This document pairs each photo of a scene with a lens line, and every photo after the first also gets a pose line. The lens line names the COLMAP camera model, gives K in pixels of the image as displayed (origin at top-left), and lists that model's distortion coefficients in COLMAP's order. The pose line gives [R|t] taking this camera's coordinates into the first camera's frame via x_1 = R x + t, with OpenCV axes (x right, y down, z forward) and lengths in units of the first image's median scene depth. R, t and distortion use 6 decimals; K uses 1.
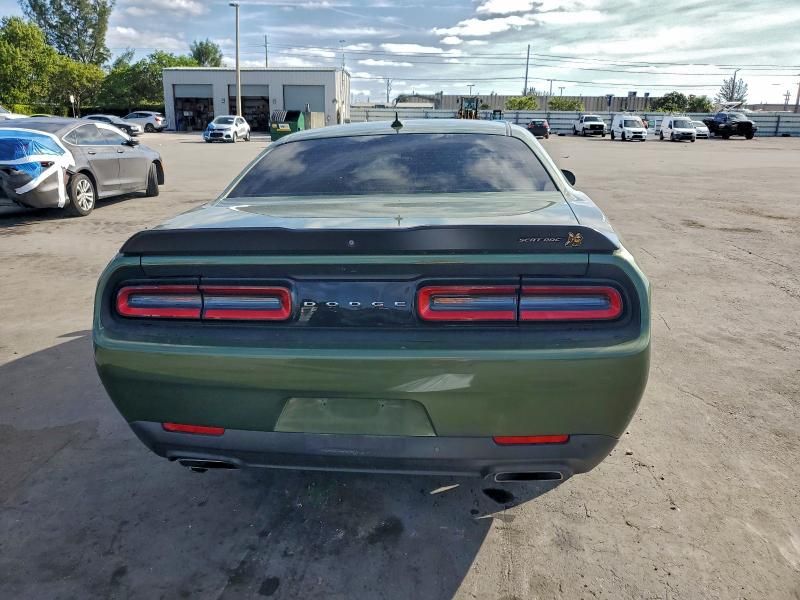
lens RADIAL K [[623.1, 0, 400.0], [0, 623.1, 300.0], [0, 0, 1]] dist [-0.003396, 0.021973]
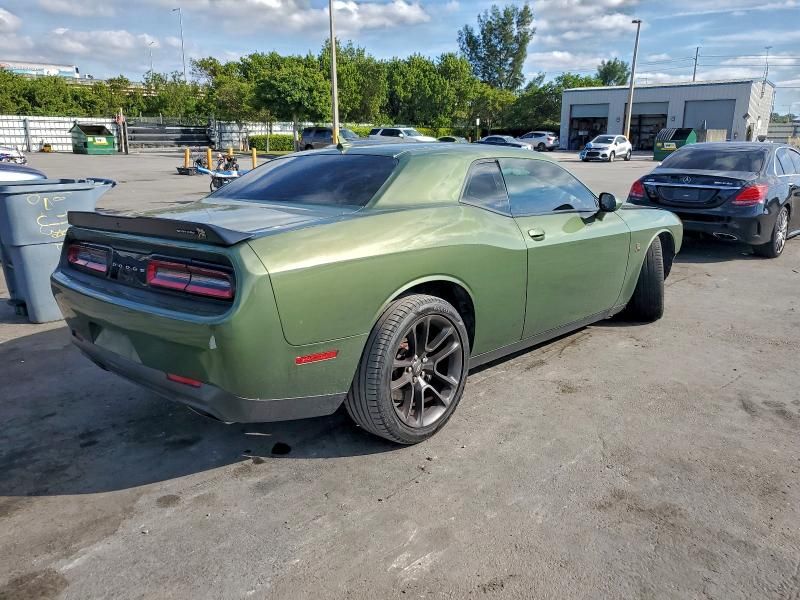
lens RADIAL K [[638.4, 0, 400.0], [0, 638.4, 300.0], [0, 0, 1]] dist [0.002620, 0.009320]
pose [[0.811099, 0.135048, -0.569105, 0.048012], [-0.154292, 0.987918, 0.014533, -0.001390], [0.564192, 0.076021, 0.822136, 0.003756]]
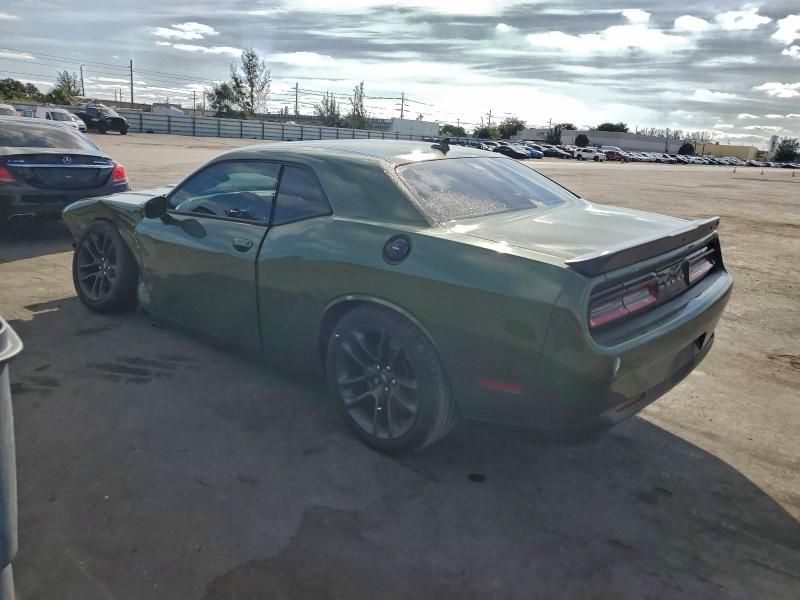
lens RADIAL K [[638.4, 0, 400.0], [0, 638.4, 300.0], [0, 0, 1]] dist [0.002620, 0.009320]
pose [[0.549420, -0.182160, 0.815448, -0.061429], [0.175437, 0.979341, 0.100567, -0.008025], [-0.816920, 0.087806, 0.570027, 0.023509]]
